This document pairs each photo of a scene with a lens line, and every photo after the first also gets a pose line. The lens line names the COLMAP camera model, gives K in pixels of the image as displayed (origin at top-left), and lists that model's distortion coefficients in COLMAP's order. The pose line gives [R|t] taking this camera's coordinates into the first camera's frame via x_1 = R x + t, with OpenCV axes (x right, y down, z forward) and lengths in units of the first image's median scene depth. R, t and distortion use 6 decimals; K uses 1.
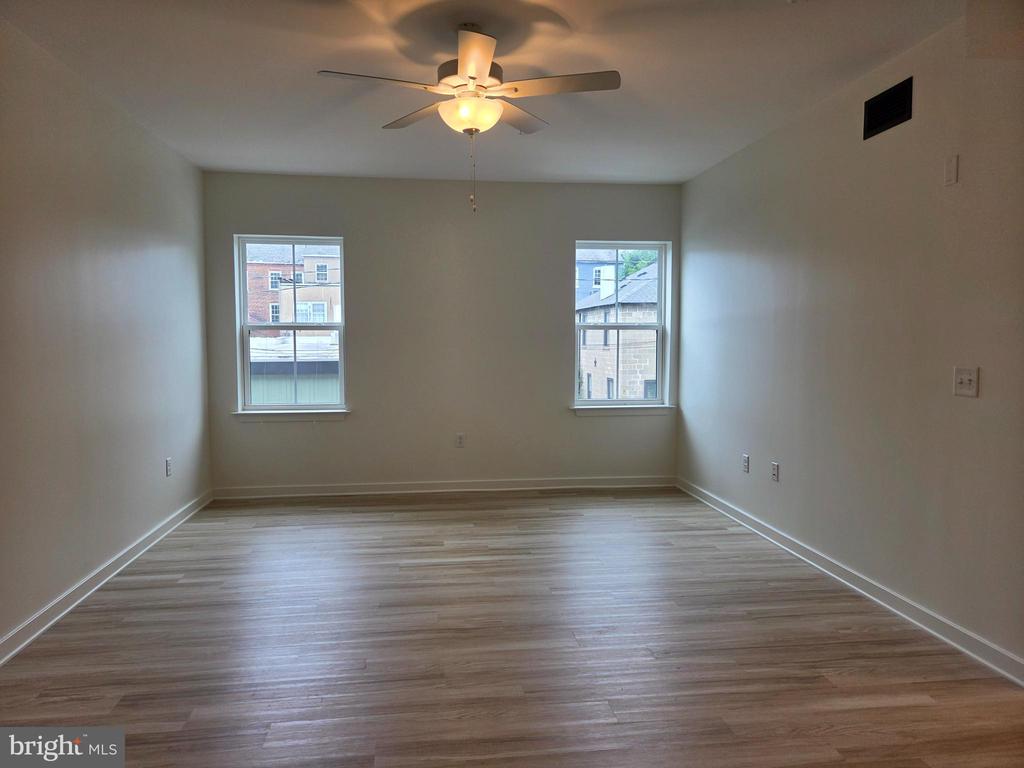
lens RADIAL K [[687.9, 0, 502.7], [0, 687.9, 378.4], [0, 0, 1]] dist [0.054841, -0.041701]
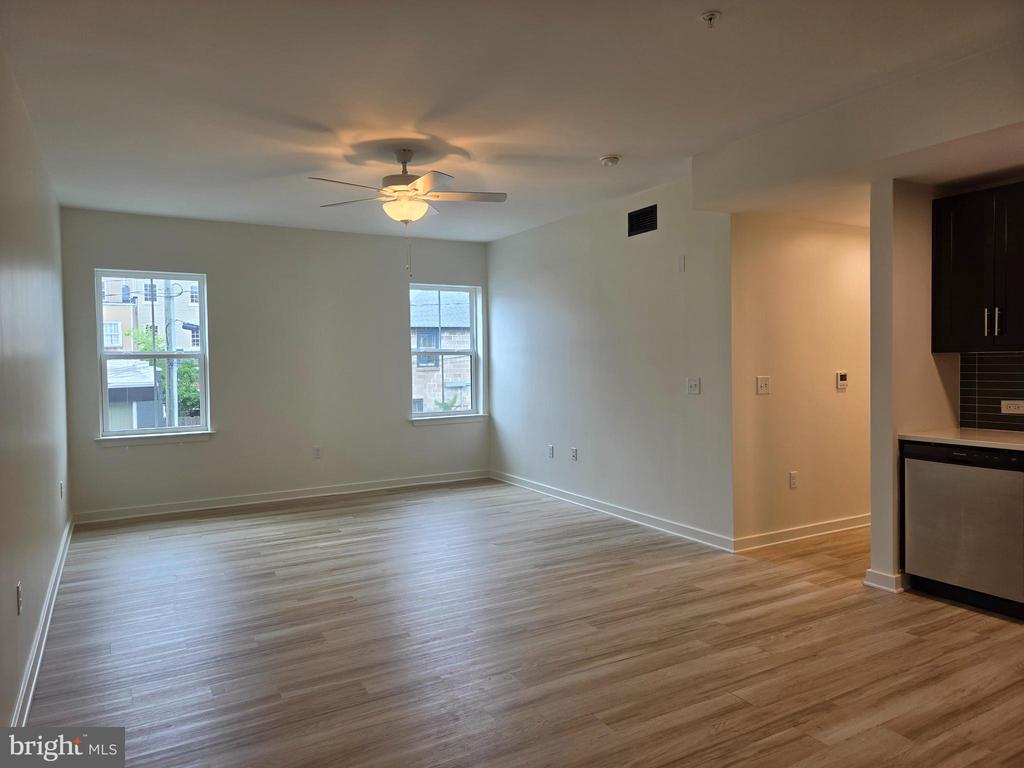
lens RADIAL K [[687.9, 0, 515.2], [0, 687.9, 382.7], [0, 0, 1]] dist [0.054841, -0.041701]
pose [[0.919646, -0.024982, 0.391953, -0.239869], [0.034852, 0.999229, -0.018085, 0.007379], [-0.391199, 0.030292, 0.919807, -0.233982]]
